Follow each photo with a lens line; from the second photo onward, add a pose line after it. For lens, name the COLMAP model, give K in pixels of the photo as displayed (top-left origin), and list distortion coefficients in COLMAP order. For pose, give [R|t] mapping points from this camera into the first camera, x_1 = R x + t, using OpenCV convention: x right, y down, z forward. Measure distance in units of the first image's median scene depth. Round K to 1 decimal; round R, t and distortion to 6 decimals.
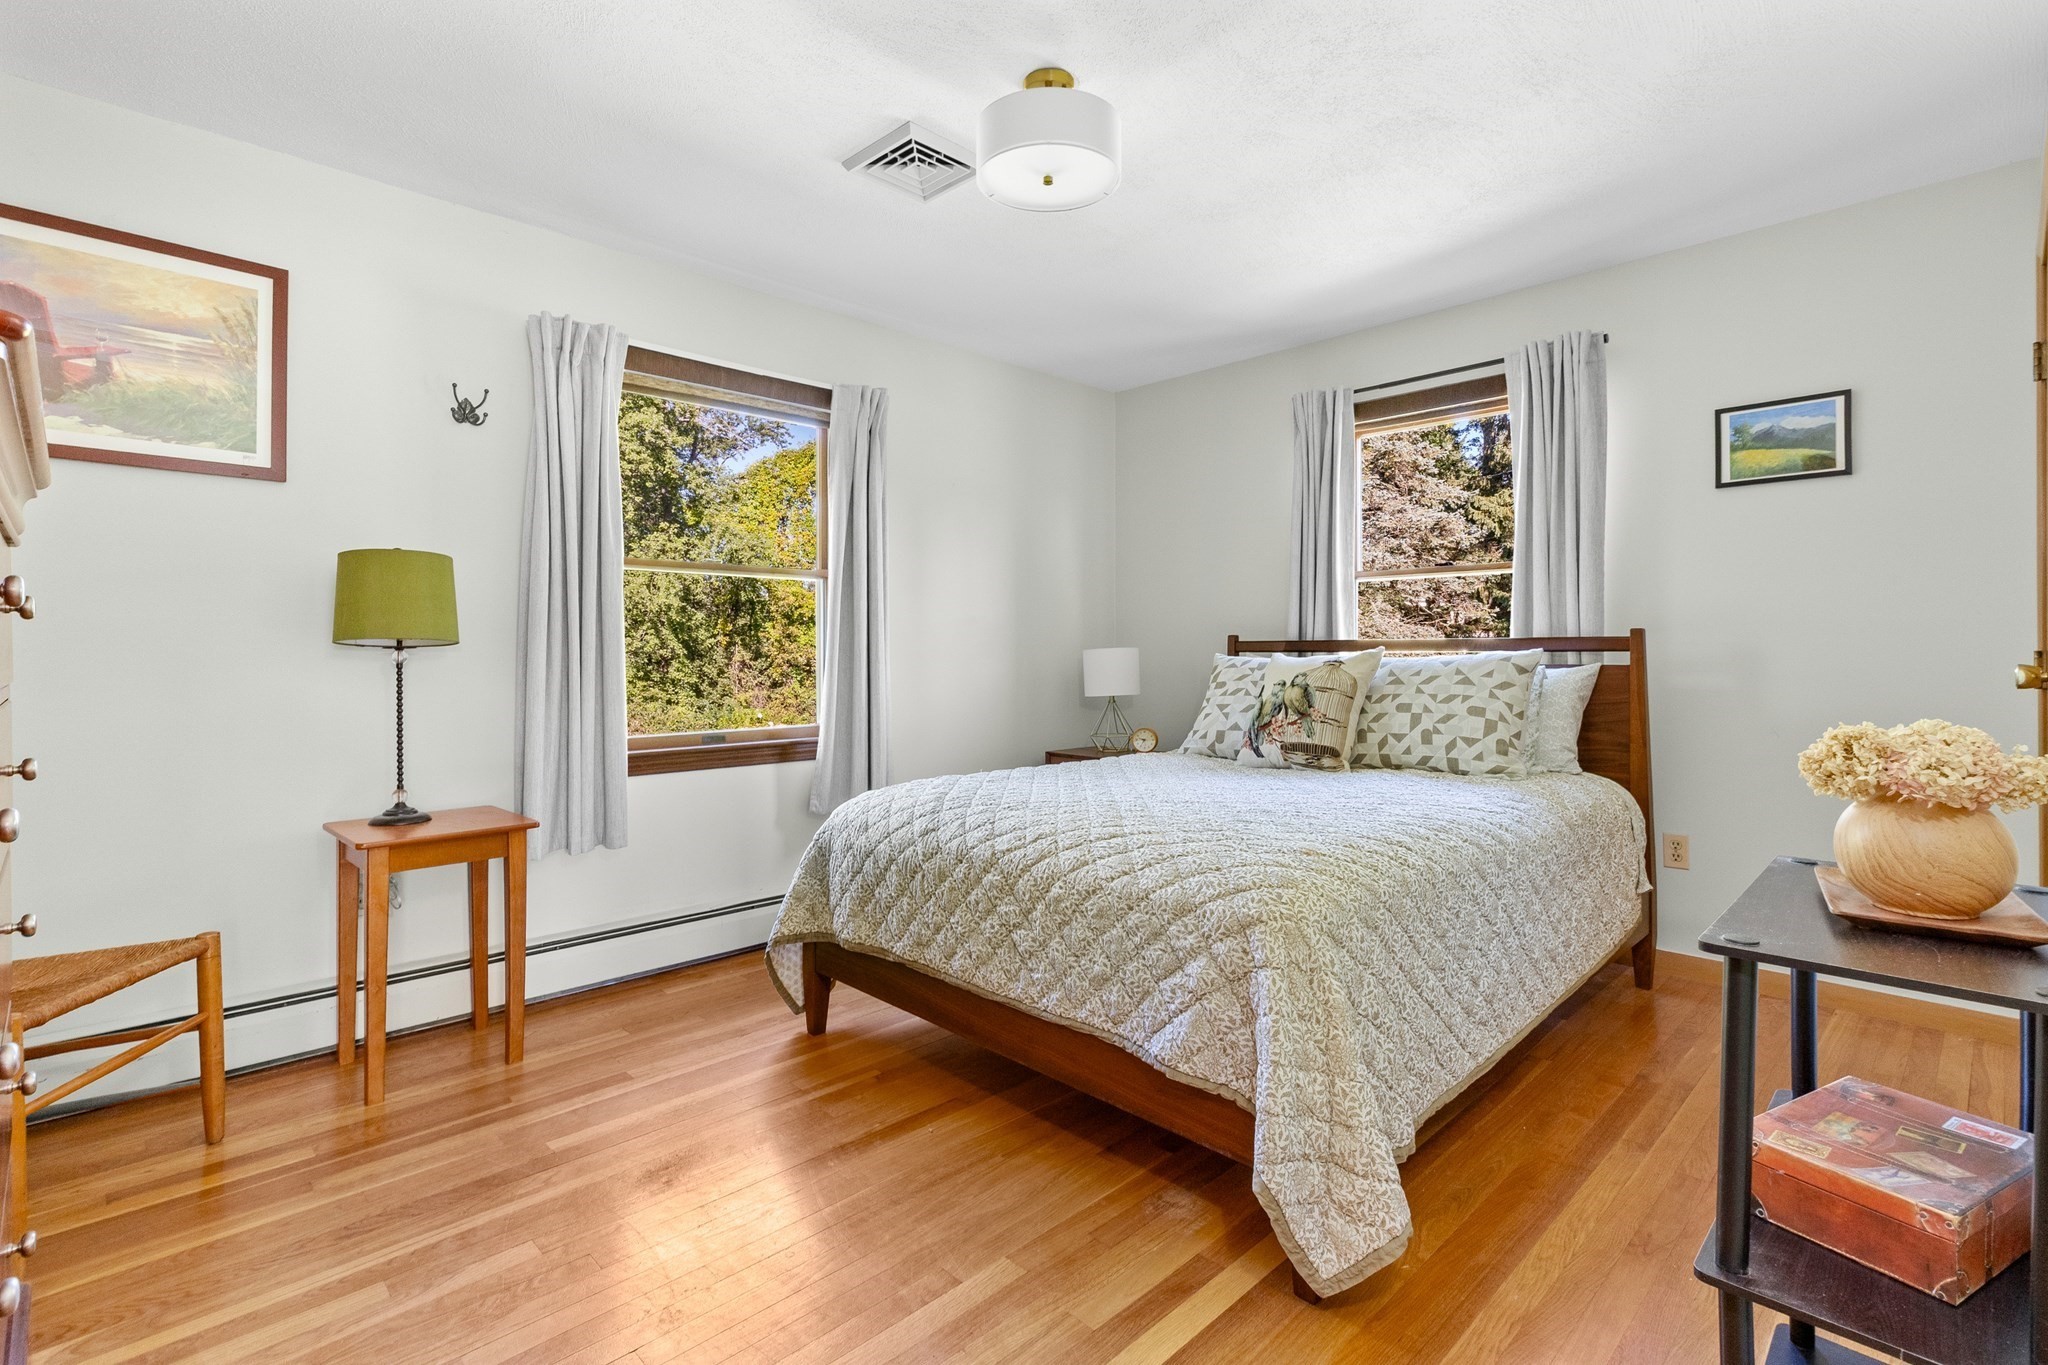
lens RADIAL K [[931.6, 0, 1024.0], [0, 931.6, 682.5], [0, 0, 1]] dist [0.003699, -0.000560]
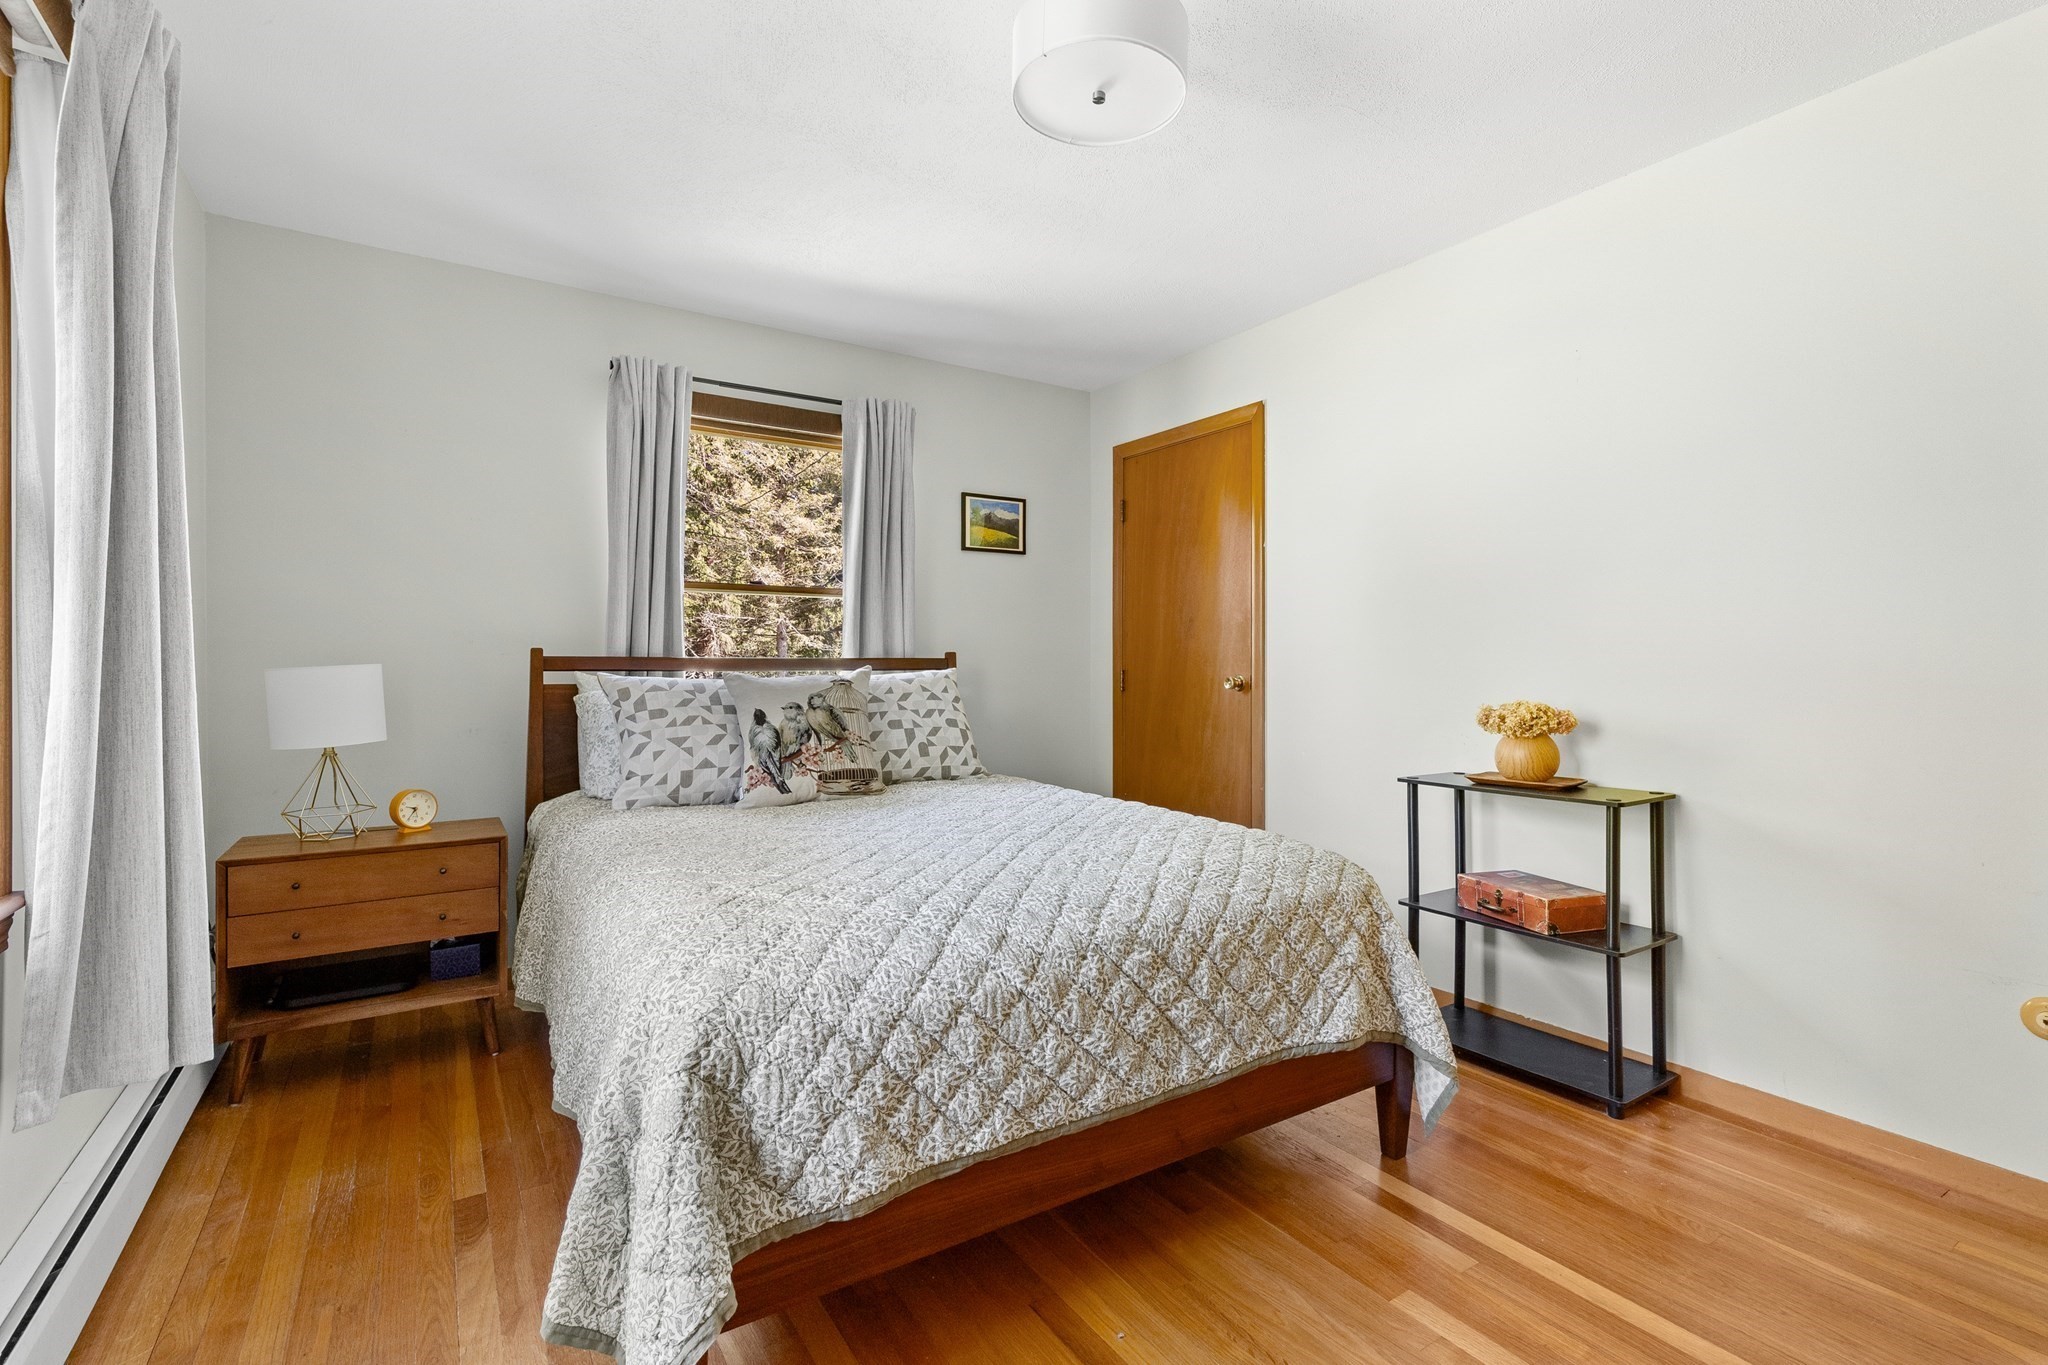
lens RADIAL K [[931.6, 0, 1024.0], [0, 931.6, 682.5], [0, 0, 1]] dist [0.003699, -0.000560]
pose [[0.207573, -0.014314, 0.978115, -0.579074], [0.031453, 0.999474, 0.007951, -0.023350], [-0.977714, 0.029114, 0.207914, 0.646554]]
